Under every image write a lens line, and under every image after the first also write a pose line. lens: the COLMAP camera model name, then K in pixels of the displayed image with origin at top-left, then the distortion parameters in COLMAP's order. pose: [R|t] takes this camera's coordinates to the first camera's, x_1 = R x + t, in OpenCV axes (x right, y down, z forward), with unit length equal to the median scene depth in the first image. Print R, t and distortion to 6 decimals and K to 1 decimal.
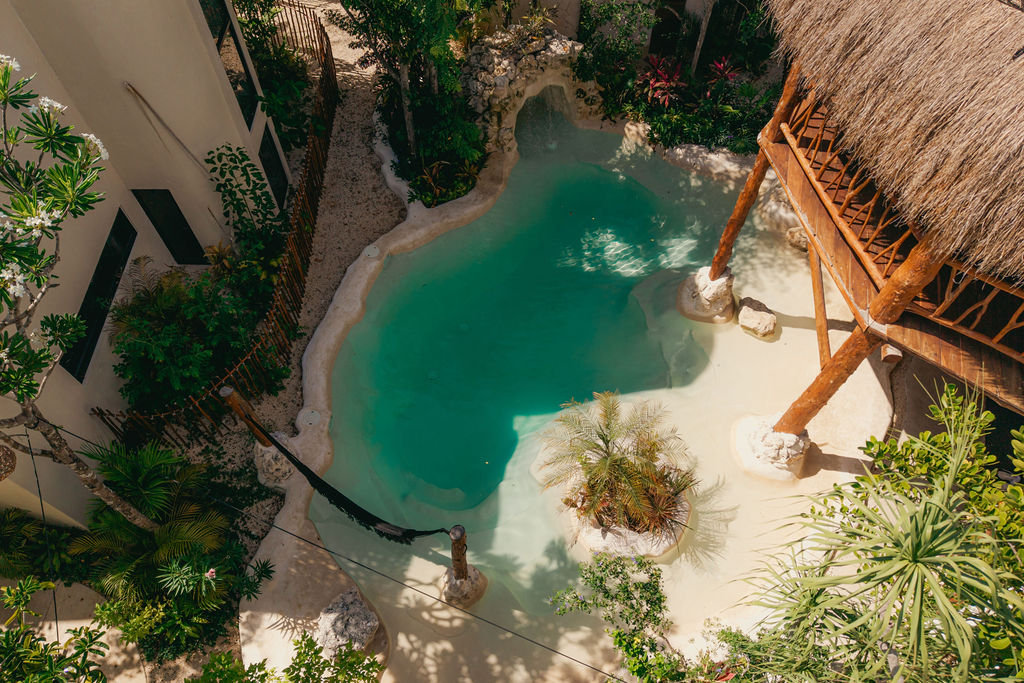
lens RADIAL K [[651.8, 0, 512.2], [0, 651.8, 347.7], [0, 0, 1]] dist [-0.020648, -0.000982]
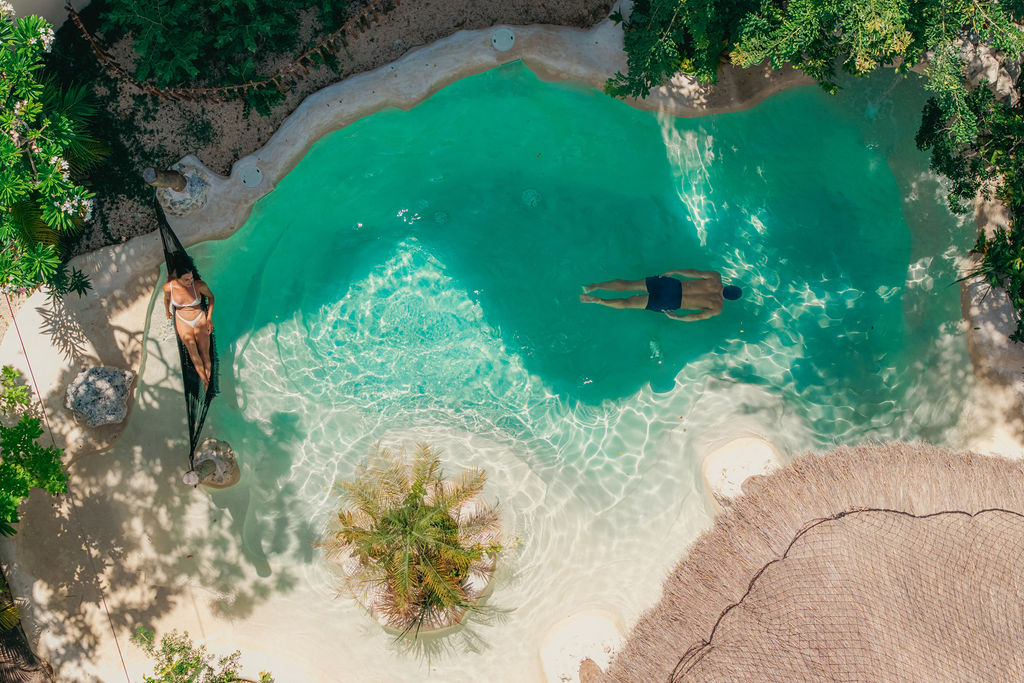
lens RADIAL K [[1850.4, 0, 512.0], [0, 1850.4, 341.5], [0, 0, 1]] dist [-0.075669, 0.131092]
pose [[0.623353, 0.781905, 0.007464, 0.011453], [-0.682277, 0.539214, 0.493706, -0.844754], [0.382007, -0.312845, 0.869597, -0.650672]]
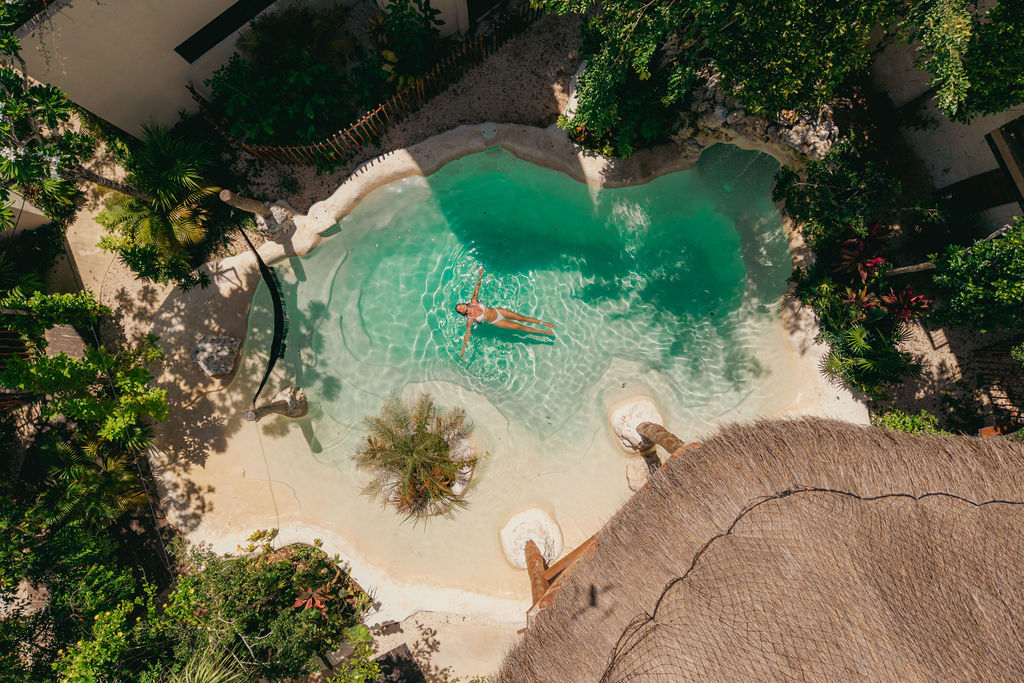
lens RADIAL K [[651.8, 0, 512.2], [0, 651.8, 347.7], [0, 0, 1]] dist [-0.020648, -0.000982]
pose [[0.596926, 0.802104, 0.017565, 0.050675], [-0.703718, 0.512941, 0.491602, -0.461982], [0.385306, -0.305811, 0.870643, 0.041345]]
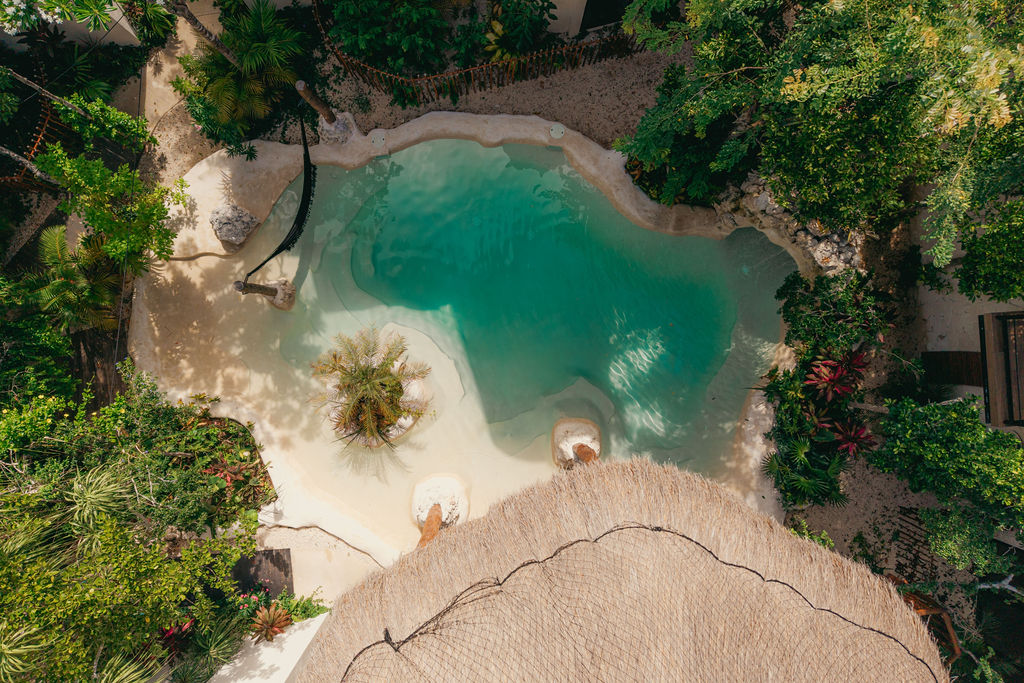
lens RADIAL K [[651.8, 0, 512.2], [0, 651.8, 347.7], [0, 0, 1]] dist [-0.020648, -0.000982]
pose [[0.230940, 0.972861, 0.014457, 0.085088], [-0.850819, 0.194717, 0.488049, -0.495746], [0.471989, -0.125010, 0.872696, 0.009637]]
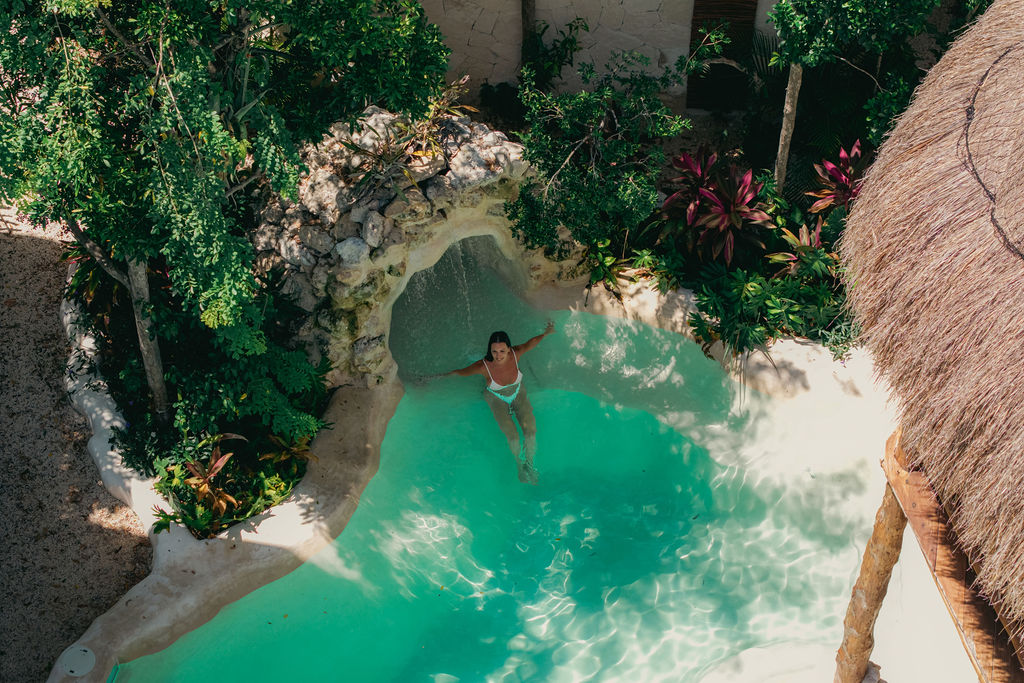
lens RADIAL K [[1850.4, 0, 512.0], [0, 1850.4, 341.5], [0, 0, 1]] dist [-0.075669, 0.131092]
pose [[0.996388, -0.064440, 0.055311, 0.017628], [0.072558, 0.984417, -0.160186, -0.130454], [-0.044126, 0.163620, 0.985536, -0.243082]]
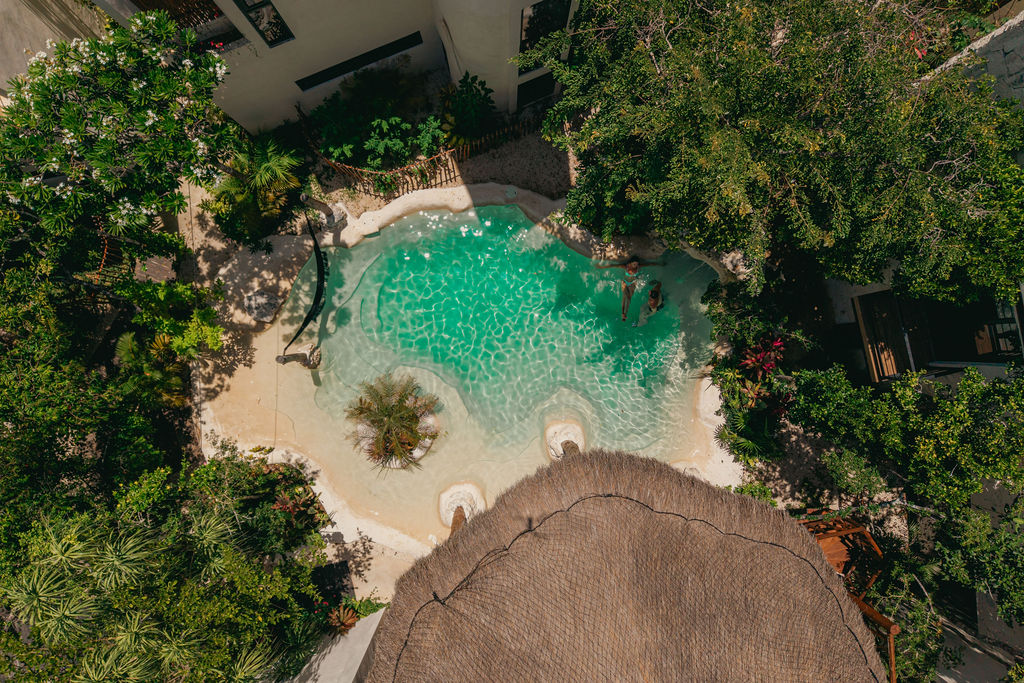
lens RADIAL K [[642.4, 0, 512.0], [0, 642.4, 341.5], [0, 0, 1]] dist [-0.004647, -0.000921]
pose [[0.374136, 0.927373, 0.001154, 0.054418], [-0.809249, 0.325873, 0.488798, -0.632364], [0.452922, -0.183811, 0.872397, -0.153723]]
